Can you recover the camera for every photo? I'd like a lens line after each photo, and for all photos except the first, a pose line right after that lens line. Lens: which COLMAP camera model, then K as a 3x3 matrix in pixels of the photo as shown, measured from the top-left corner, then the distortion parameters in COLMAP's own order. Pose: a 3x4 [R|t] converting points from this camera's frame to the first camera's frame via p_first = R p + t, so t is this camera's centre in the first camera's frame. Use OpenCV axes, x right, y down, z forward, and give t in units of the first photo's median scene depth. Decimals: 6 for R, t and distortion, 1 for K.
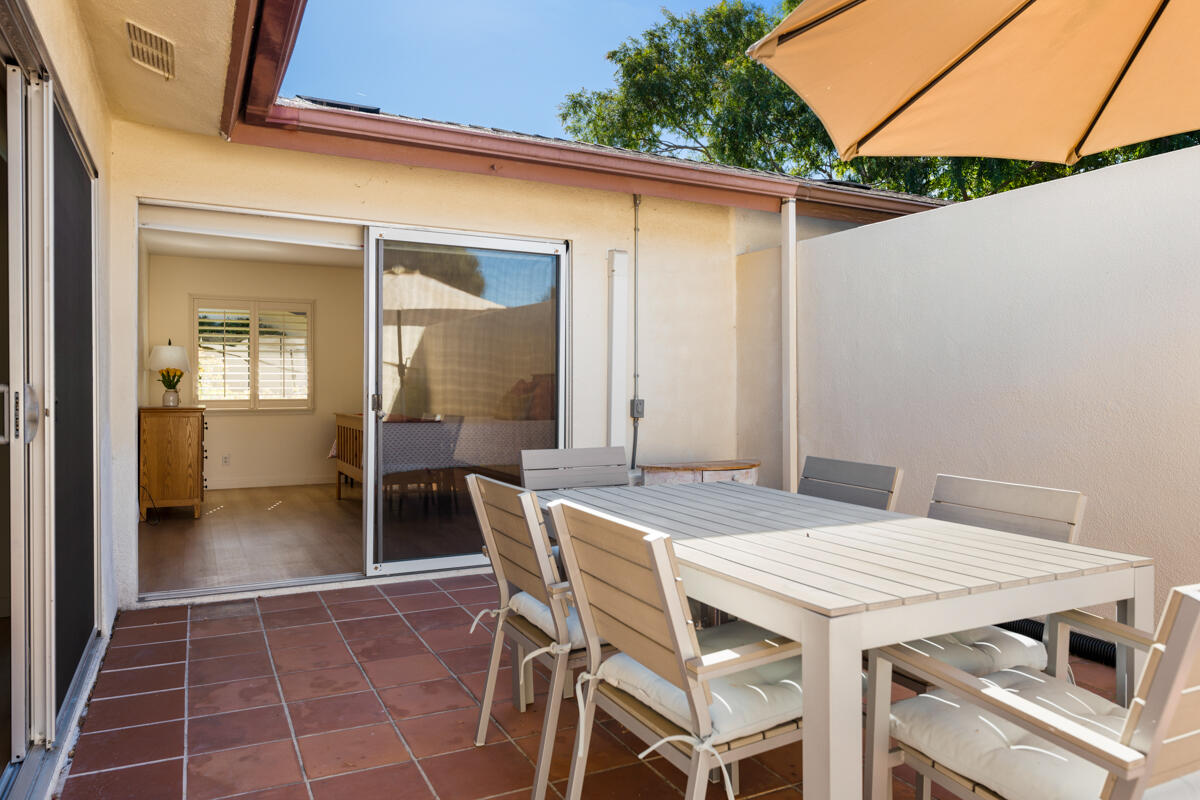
lens RADIAL K [[803.3, 0, 600.6], [0, 803.3, 396.6], [0, 0, 1]] dist [0.002737, 0.000170]
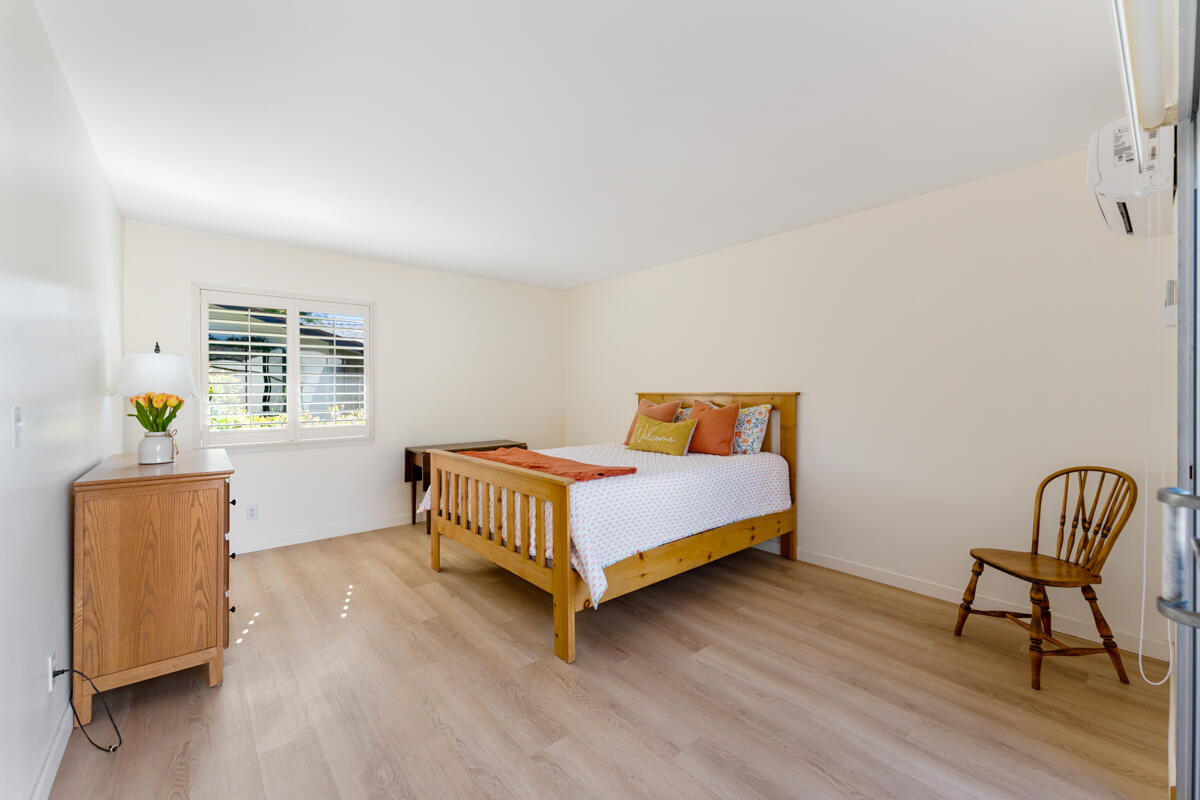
lens RADIAL K [[479.4, 0, 598.8], [0, 479.4, 398.7], [0, 0, 1]] dist [0.003643, -0.000517]
pose [[0.973677, -0.011302, 0.227651, -0.280682], [0.012422, 0.999917, -0.003489, -0.022149], [-0.227593, 0.006225, 0.973736, 0.545892]]
